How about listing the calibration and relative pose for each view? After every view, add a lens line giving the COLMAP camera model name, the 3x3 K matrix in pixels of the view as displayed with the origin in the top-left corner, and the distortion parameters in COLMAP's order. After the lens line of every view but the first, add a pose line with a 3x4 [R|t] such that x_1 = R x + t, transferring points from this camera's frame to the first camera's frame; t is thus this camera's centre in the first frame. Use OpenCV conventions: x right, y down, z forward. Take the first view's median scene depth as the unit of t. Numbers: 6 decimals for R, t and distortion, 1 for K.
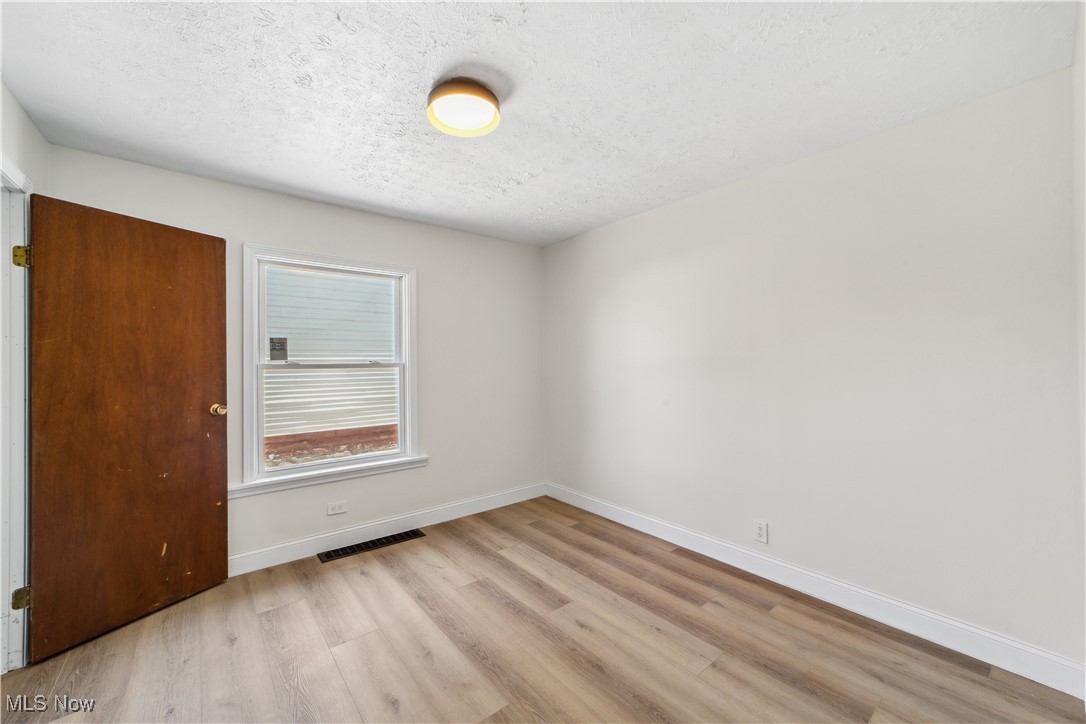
lens RADIAL K [[419.2, 0, 551.1], [0, 419.2, 356.6], [0, 0, 1]] dist [-0.013694, 0.006403]
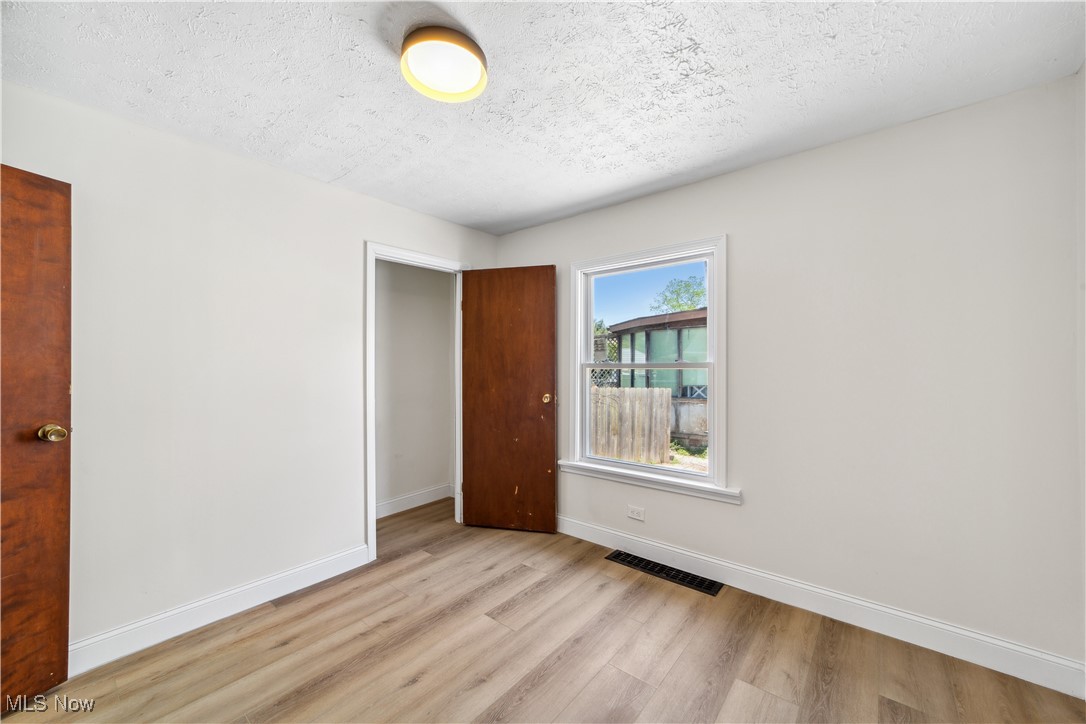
lens RADIAL K [[419.2, 0, 540.5], [0, 419.2, 362.6], [0, 0, 1]] dist [-0.013694, 0.006403]
pose [[0.187001, 0.002978, -0.982355, 0.495046], [0.015959, 0.999854, 0.006069, 0.007369], [0.982230, -0.016812, 0.186926, 0.764795]]
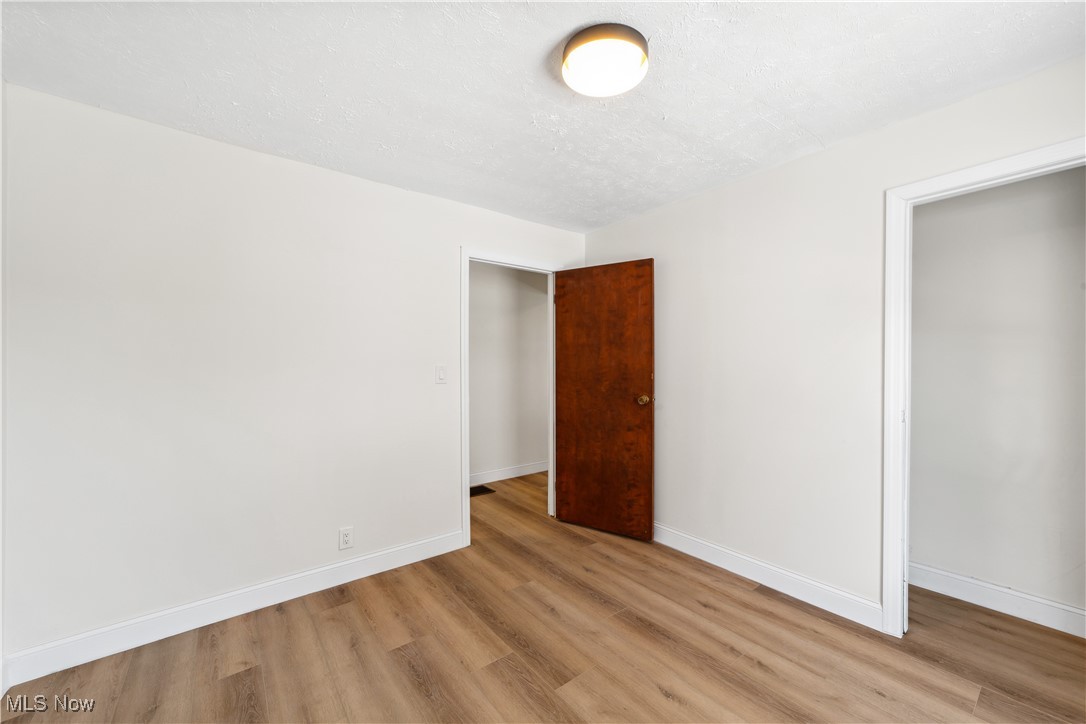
lens RADIAL K [[419.2, 0, 546.6], [0, 419.2, 368.4], [0, 0, 1]] dist [-0.013694, 0.006403]
pose [[-0.999674, 0.009620, 0.023639, -0.076324], [0.009515, 0.999944, -0.004559, 0.023825], [-0.023682, -0.004332, -0.999710, 1.368368]]
